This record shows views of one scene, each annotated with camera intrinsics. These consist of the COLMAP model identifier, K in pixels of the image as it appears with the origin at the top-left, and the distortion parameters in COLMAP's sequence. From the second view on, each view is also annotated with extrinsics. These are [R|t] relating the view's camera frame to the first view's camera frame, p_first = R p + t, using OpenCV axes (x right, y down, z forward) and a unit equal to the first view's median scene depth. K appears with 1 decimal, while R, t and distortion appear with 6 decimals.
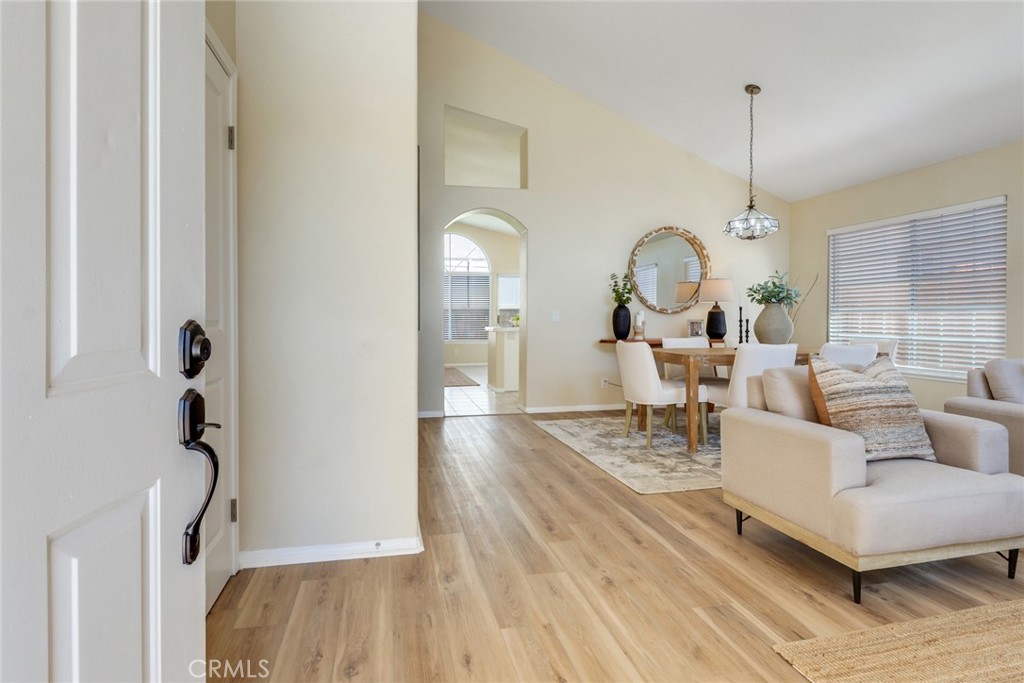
lens RADIAL K [[544.0, 0, 491.3], [0, 544.0, 319.1], [0, 0, 1]] dist [-0.002102, -0.000572]
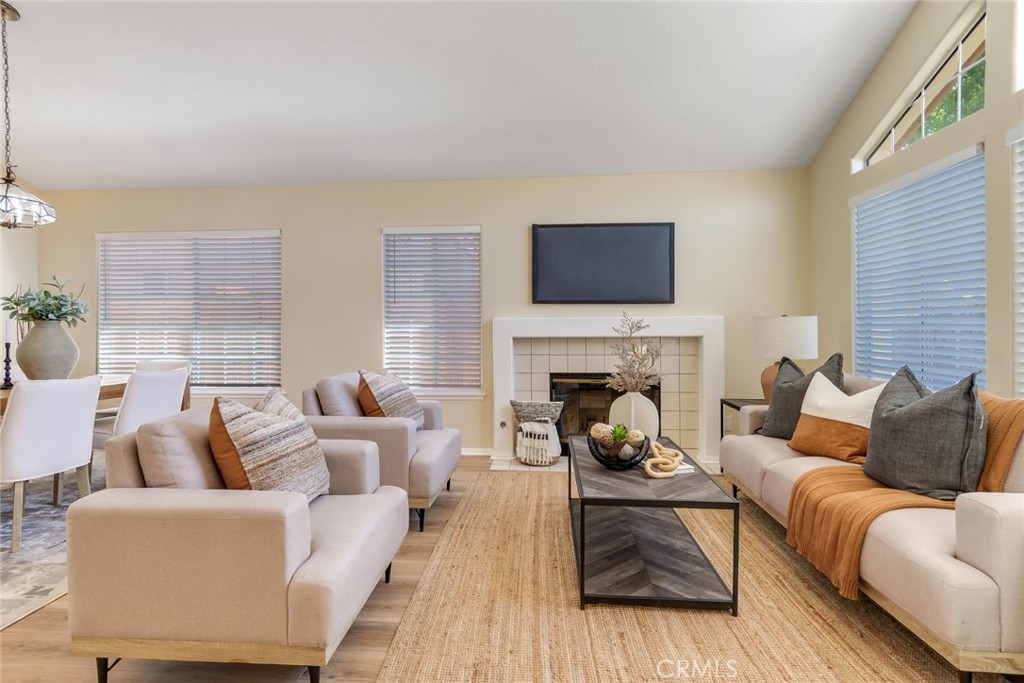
lens RADIAL K [[538.3, 0, 512.0], [0, 538.3, 341.5], [0, 0, 1]] dist [0.003188, -0.000238]
pose [[0.291058, -0.019867, 0.956499, 0.002828], [0.006794, 0.999802, 0.018699, -0.010094], [-0.956681, 0.001055, 0.291135, 0.193319]]
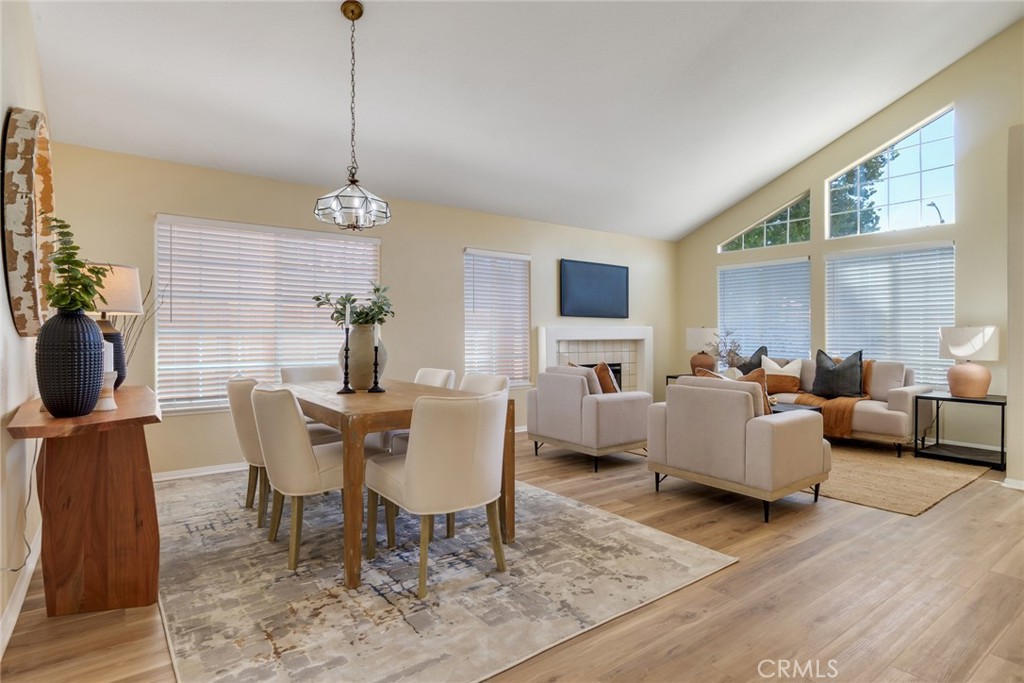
lens RADIAL K [[537.9, 0, 499.3], [0, 537.9, 333.7], [0, 0, 1]] dist [-0.006769, -0.002127]
pose [[-0.415094, 0.003772, 0.909771, -0.217403], [0.005497, 0.999984, -0.001638, -0.014215], [-0.909762, 0.004321, -0.415108, 1.154917]]
